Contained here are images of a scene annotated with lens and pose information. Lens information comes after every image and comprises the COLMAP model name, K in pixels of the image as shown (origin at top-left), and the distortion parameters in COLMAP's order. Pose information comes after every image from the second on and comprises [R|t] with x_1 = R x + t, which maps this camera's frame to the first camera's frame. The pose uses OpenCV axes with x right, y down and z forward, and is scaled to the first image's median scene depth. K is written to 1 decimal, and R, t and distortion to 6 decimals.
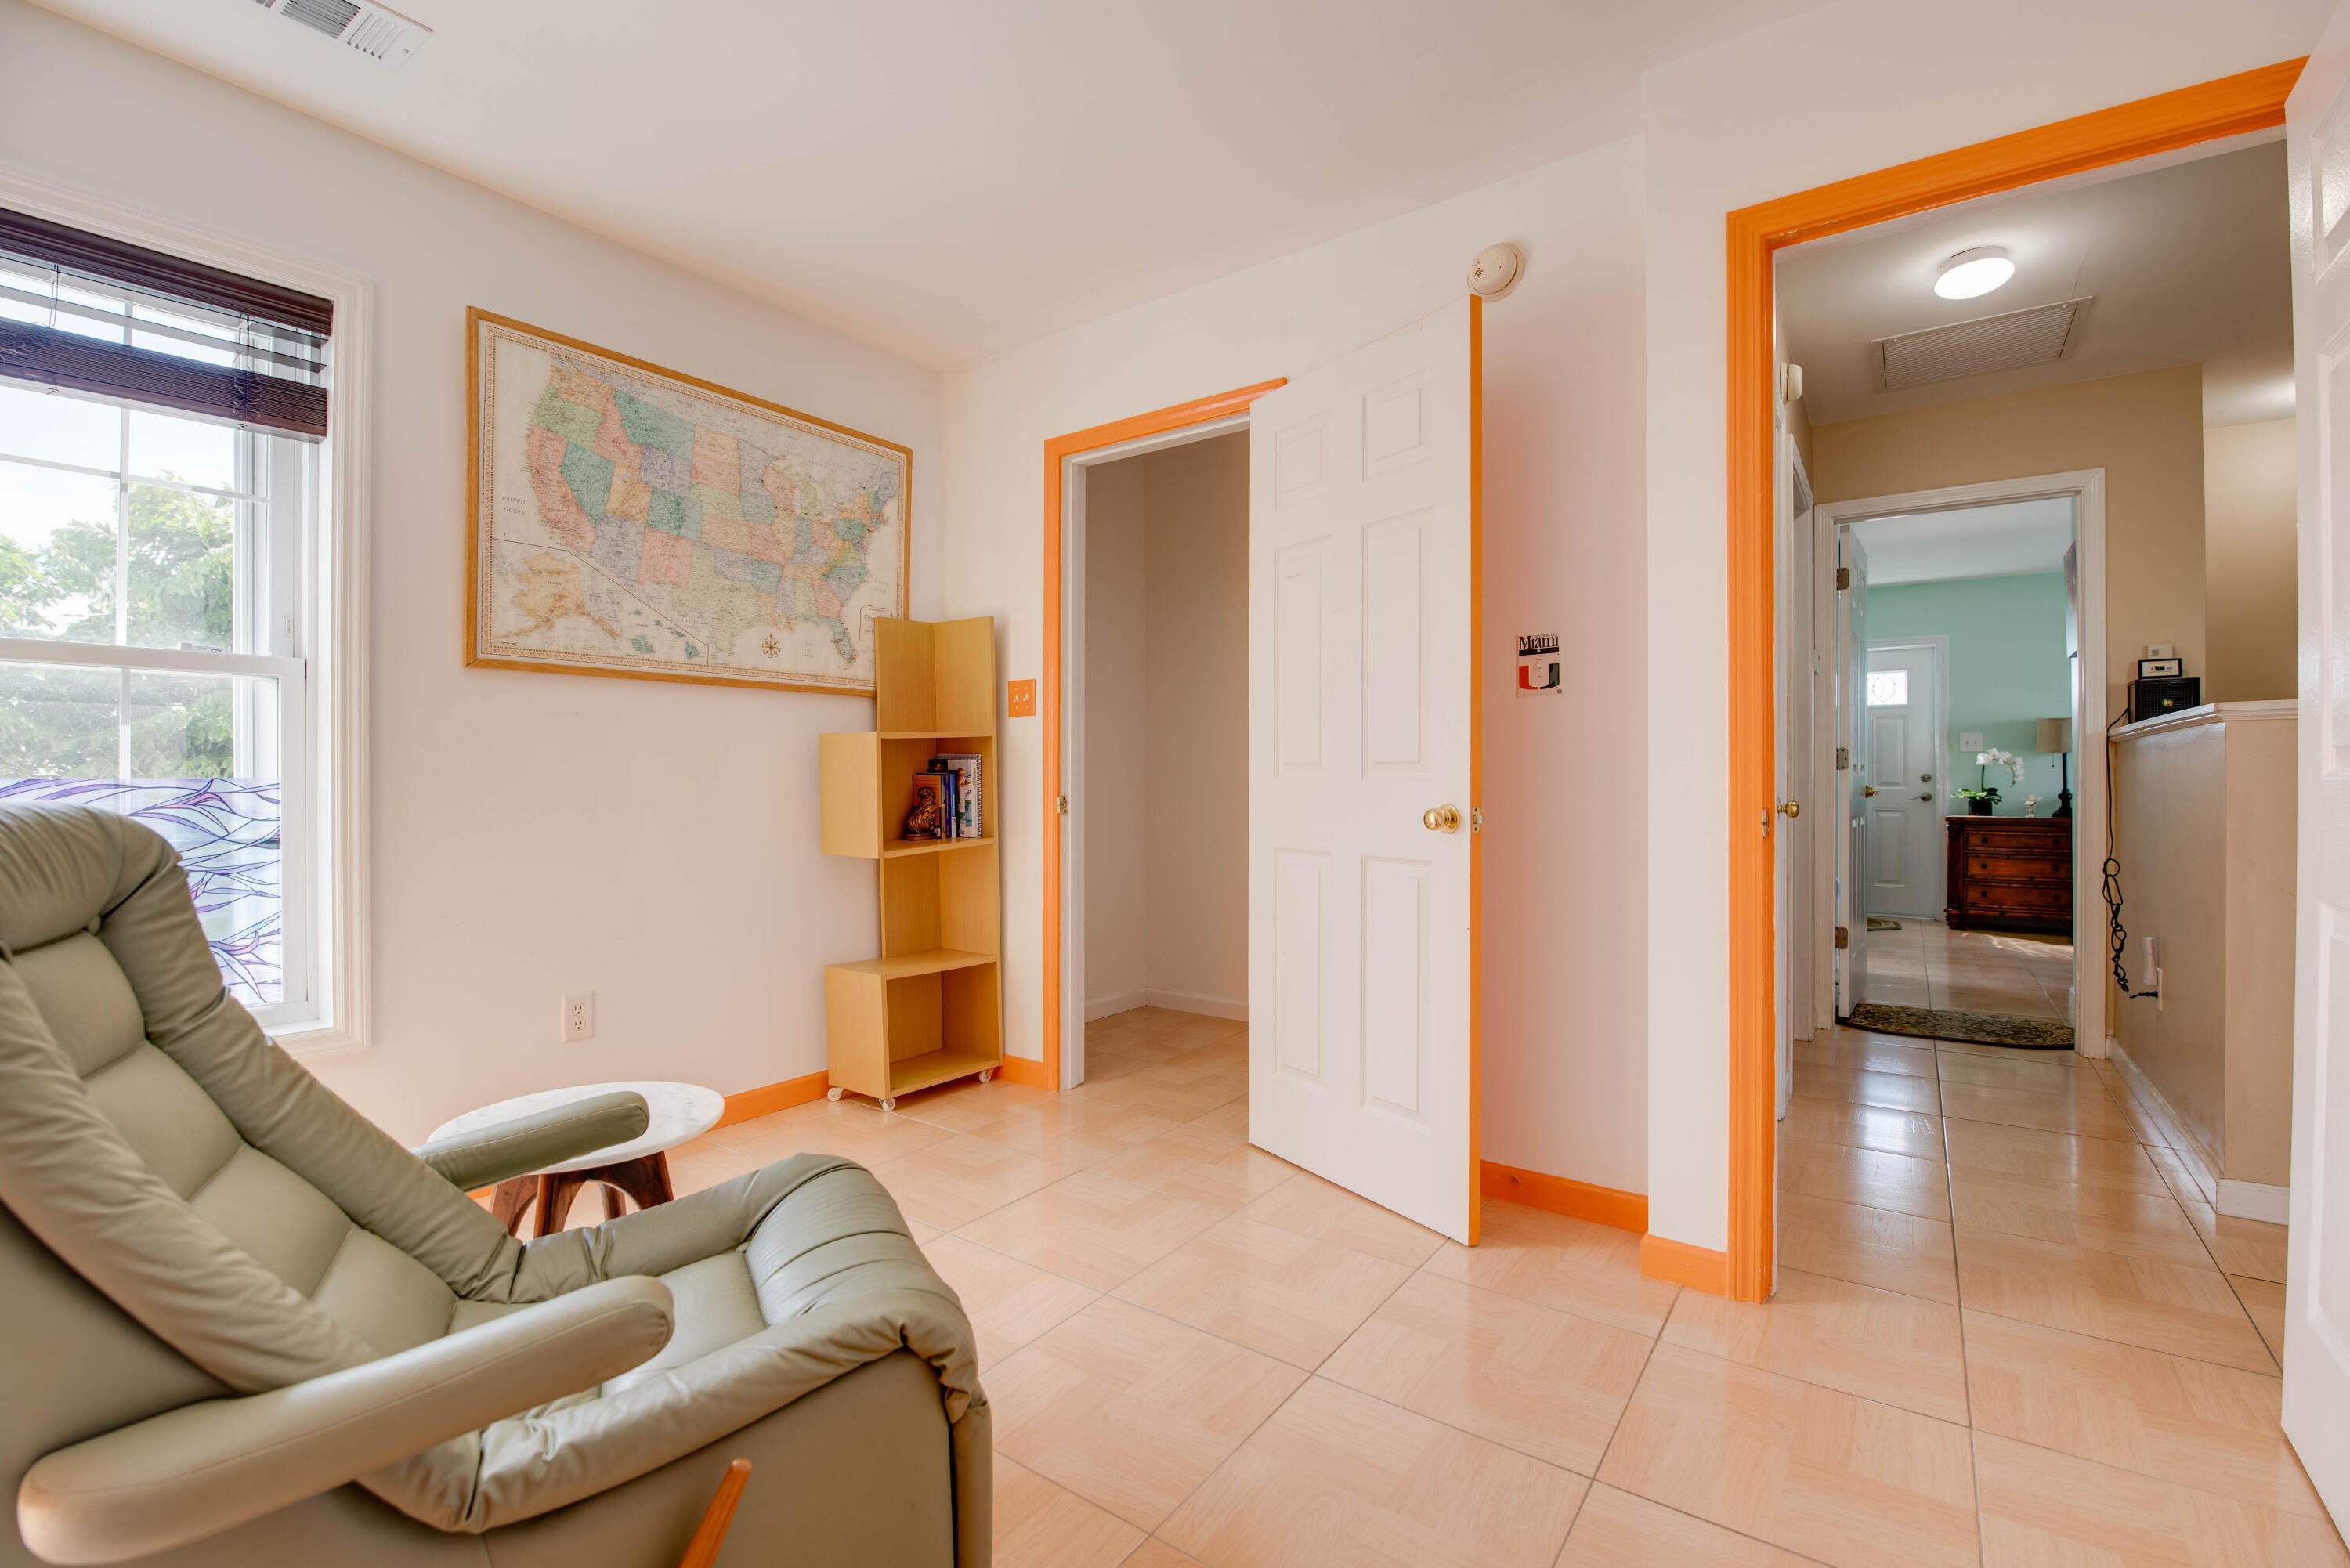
lens RADIAL K [[1034.1, 0, 1175.4], [0, 1034.1, 782.6], [0, 0, 1]] dist [-0.015310, -0.001665]
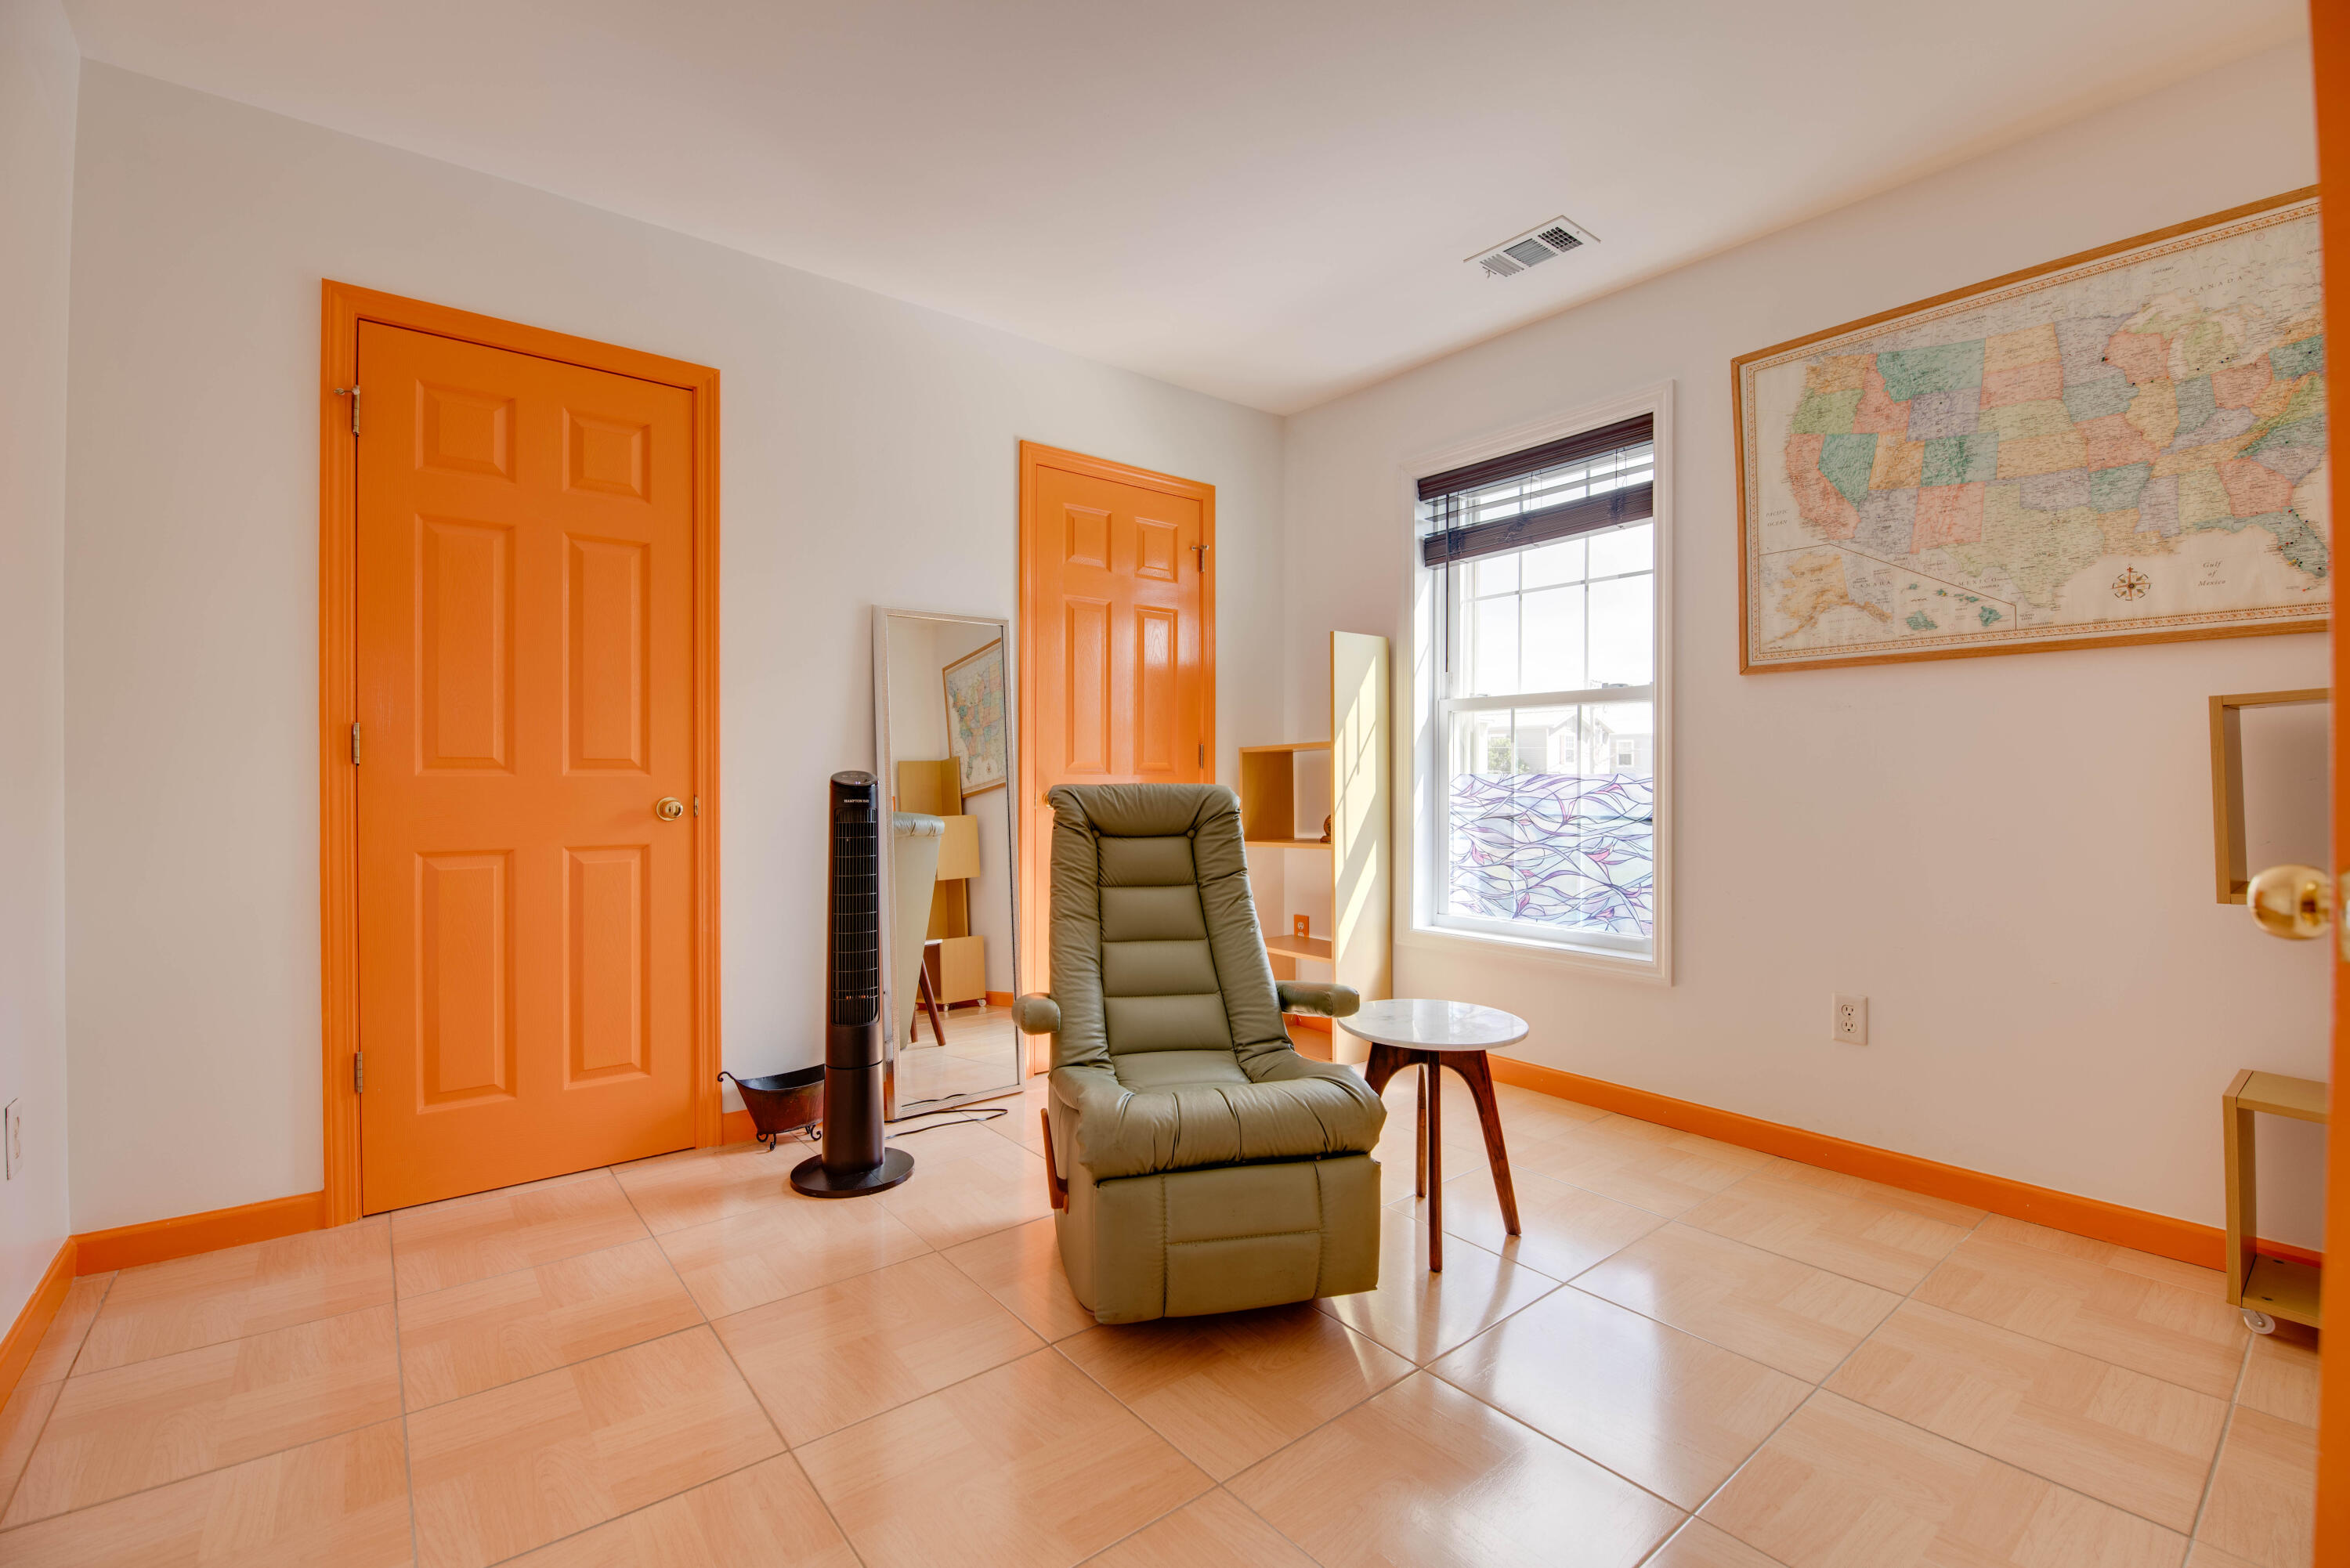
lens RADIAL K [[1034.1, 0, 1179.7], [0, 1034.1, 777.2], [0, 0, 1]] dist [-0.015310, -0.001665]
pose [[-0.278799, -0.000063, -0.960350, 0.517806], [-0.002489, 0.999997, 0.000657, 0.000844], [0.960346, 0.002573, -0.278798, 0.650041]]
